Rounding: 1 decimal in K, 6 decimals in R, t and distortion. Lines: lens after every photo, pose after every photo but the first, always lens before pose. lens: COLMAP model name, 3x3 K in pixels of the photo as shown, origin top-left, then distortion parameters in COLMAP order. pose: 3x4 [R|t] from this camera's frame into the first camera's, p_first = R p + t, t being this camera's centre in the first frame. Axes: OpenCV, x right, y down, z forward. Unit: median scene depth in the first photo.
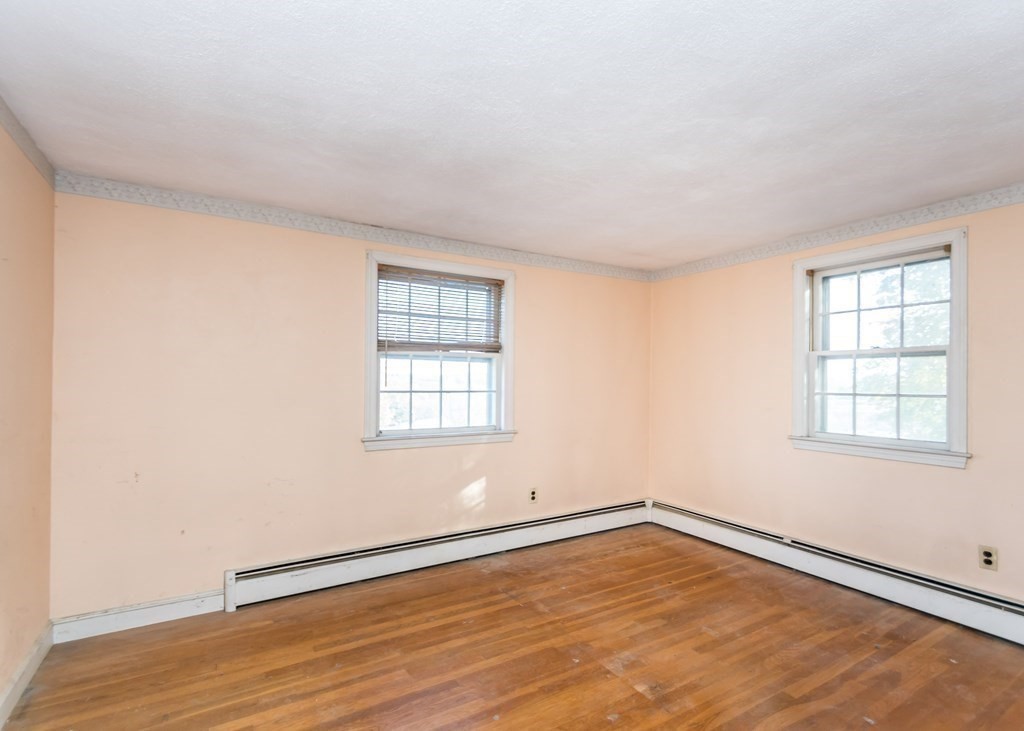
lens RADIAL K [[493.2, 0, 520.3], [0, 493.2, 383.2], [0, 0, 1]] dist [0.009783, -0.004347]
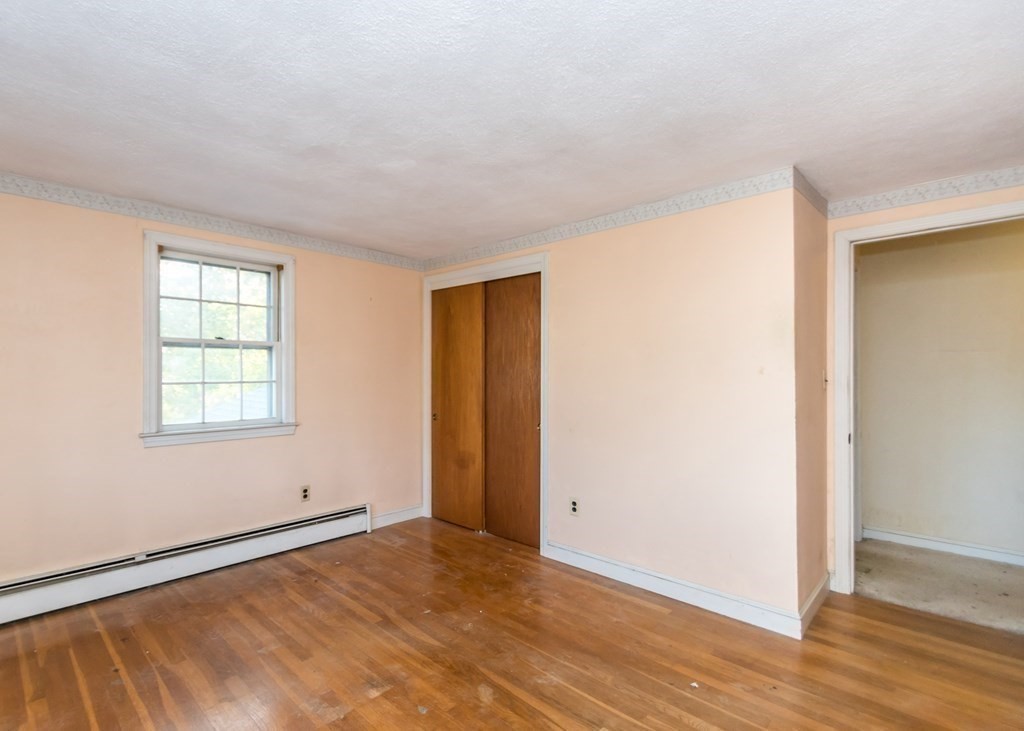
lens RADIAL K [[493.2, 0, 523.8], [0, 493.2, 377.7], [0, 0, 1]] dist [0.009783, -0.004347]
pose [[-0.278571, -0.017585, 0.960255, -0.575734], [0.001295, 0.999825, 0.018685, -0.007848], [-0.960415, 0.006448, -0.278499, 0.763356]]
